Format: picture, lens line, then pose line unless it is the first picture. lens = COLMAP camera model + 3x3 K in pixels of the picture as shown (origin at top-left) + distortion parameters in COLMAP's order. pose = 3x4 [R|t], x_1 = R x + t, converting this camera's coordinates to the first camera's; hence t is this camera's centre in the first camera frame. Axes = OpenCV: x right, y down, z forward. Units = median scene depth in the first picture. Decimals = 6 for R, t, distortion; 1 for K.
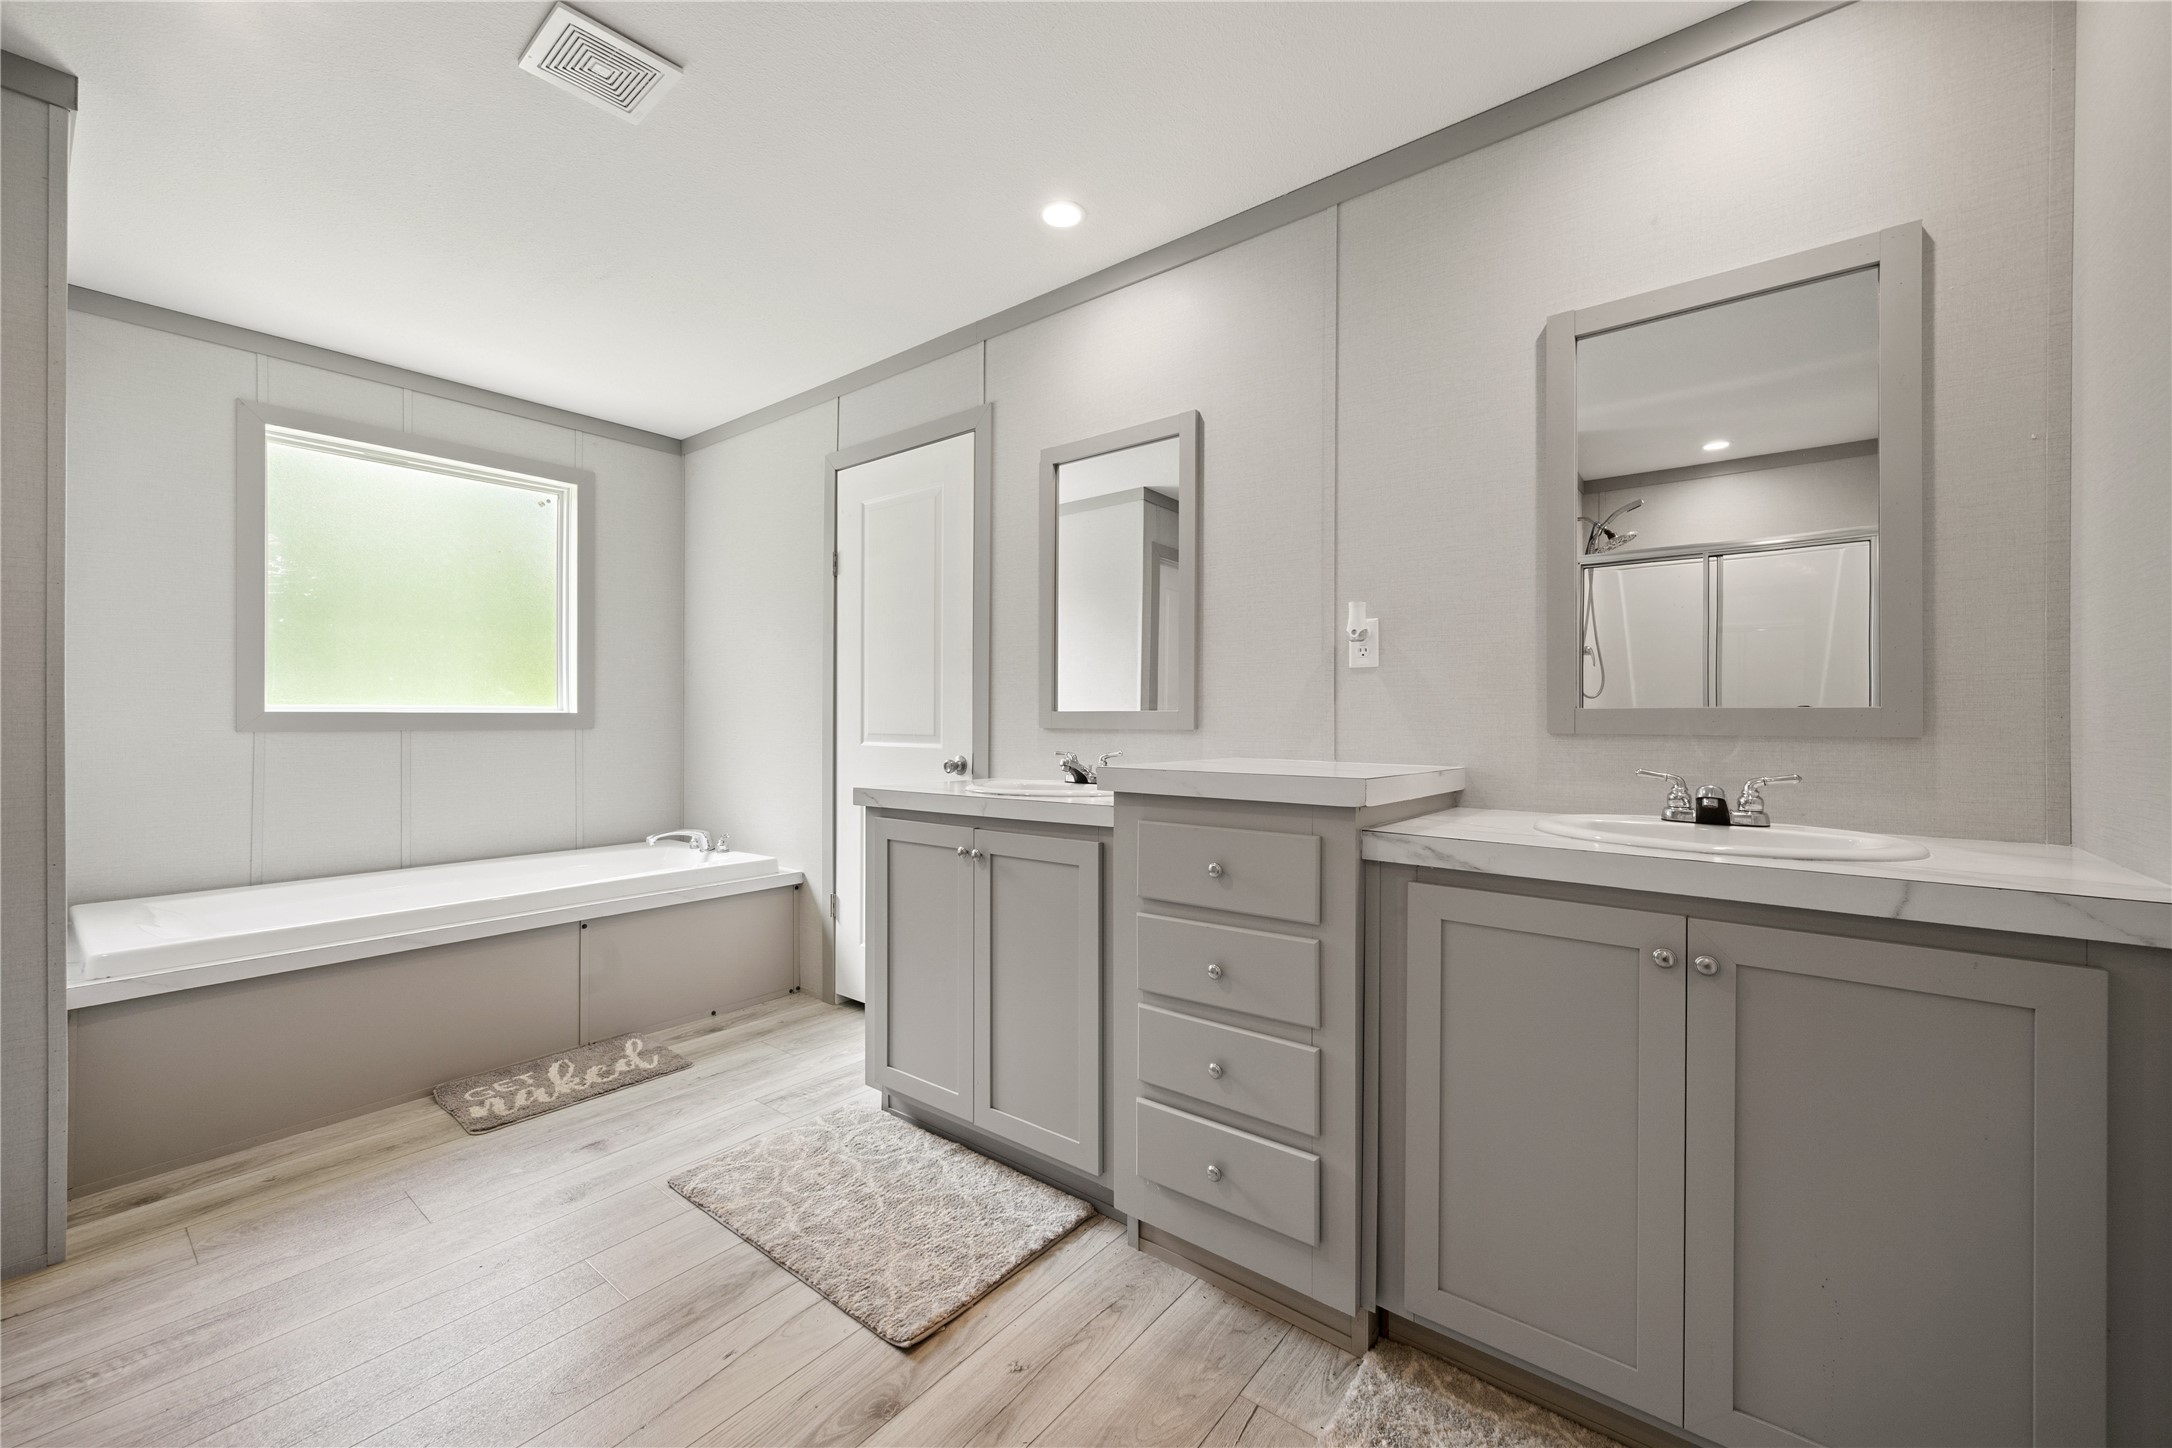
lens RADIAL K [[870.5, 0, 1087.5], [0, 870.5, 711.1], [0, 0, 1]] dist [-0.002570, 0.001292]
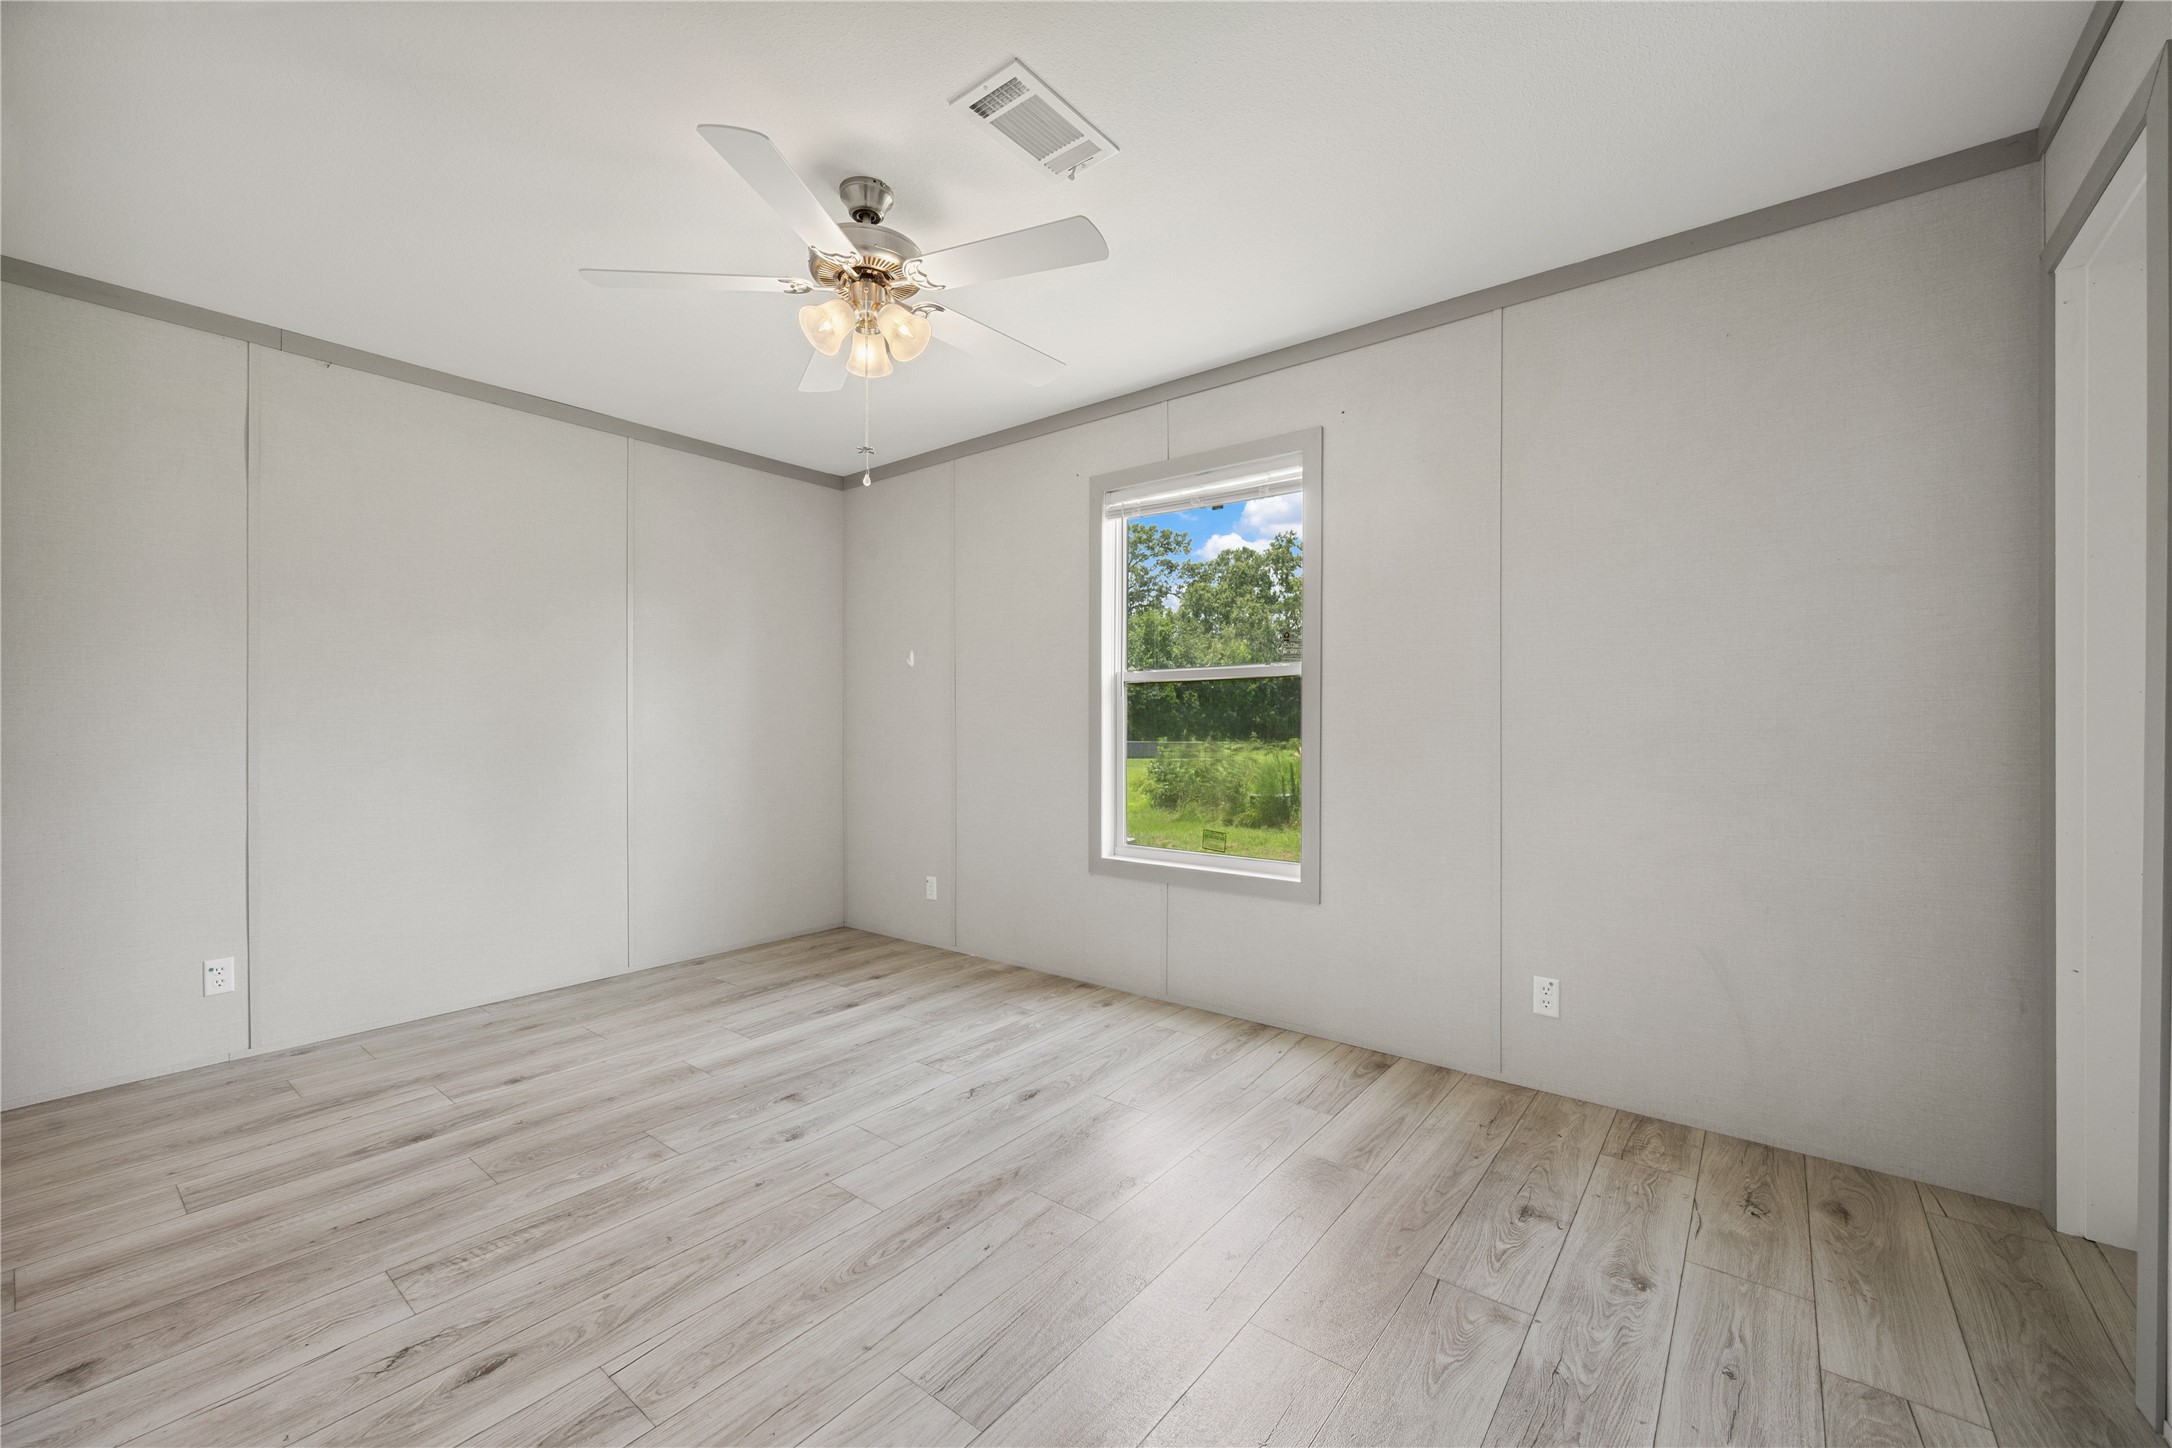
lens RADIAL K [[870.5, 0, 1079.2], [0, 870.5, 724.5], [0, 0, 1]] dist [-0.002570, 0.001292]
pose [[0.999969, 0.007842, -0.000616, -0.267628], [-0.007838, 0.999950, 0.006201, -0.001923], [0.000665, -0.006196, 0.999981, -0.200561]]
